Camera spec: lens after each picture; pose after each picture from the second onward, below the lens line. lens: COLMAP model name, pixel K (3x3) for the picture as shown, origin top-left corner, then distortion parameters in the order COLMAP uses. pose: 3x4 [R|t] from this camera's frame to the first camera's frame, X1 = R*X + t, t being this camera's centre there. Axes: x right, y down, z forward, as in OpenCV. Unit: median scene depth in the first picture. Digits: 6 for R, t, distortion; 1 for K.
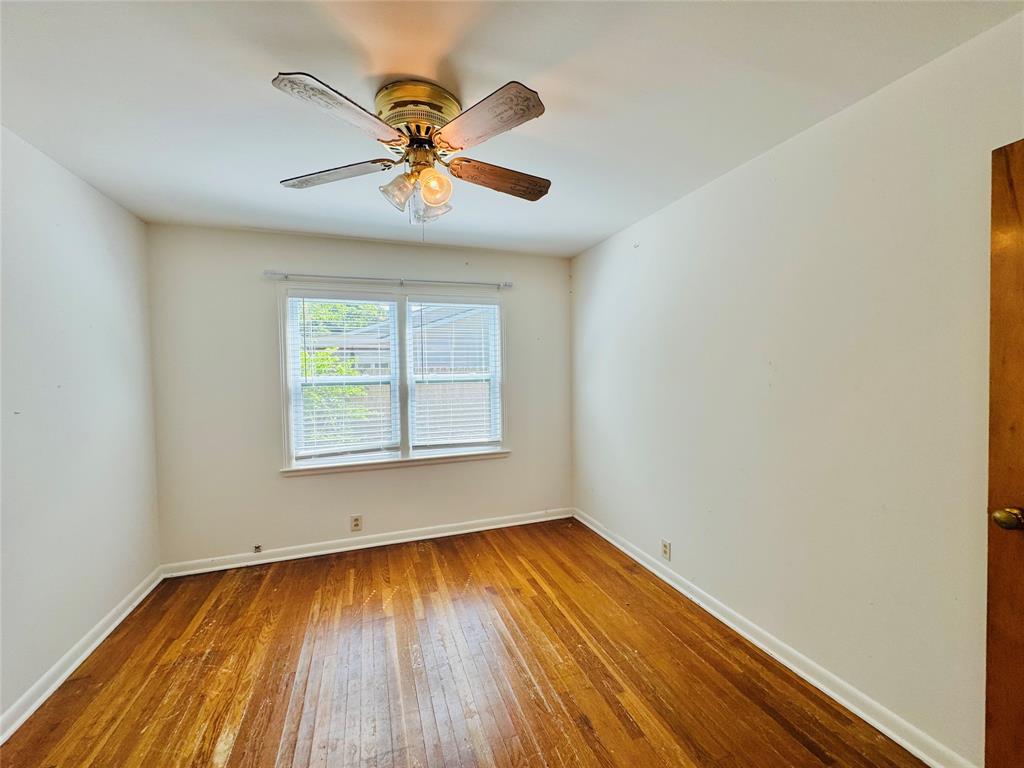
lens RADIAL K [[411.2, 0, 512.7], [0, 411.2, 381.4], [0, 0, 1]] dist [-0.004409, 0.000868]
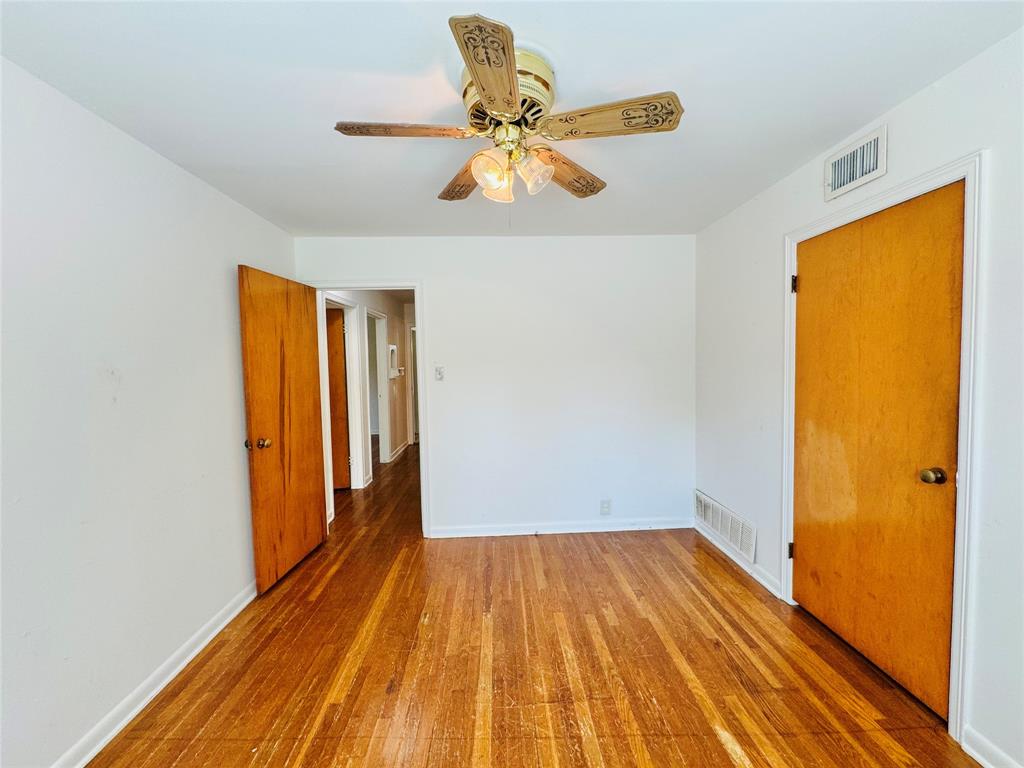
lens RADIAL K [[411.2, 0, 511.7], [0, 411.2, 383.5], [0, 0, 1]] dist [-0.004409, 0.000868]
pose [[-0.954289, 0.020247, 0.298198, -0.261645], [0.044994, 0.996065, 0.076359, -0.032794], [-0.295478, 0.086286, -0.951445, 1.025699]]
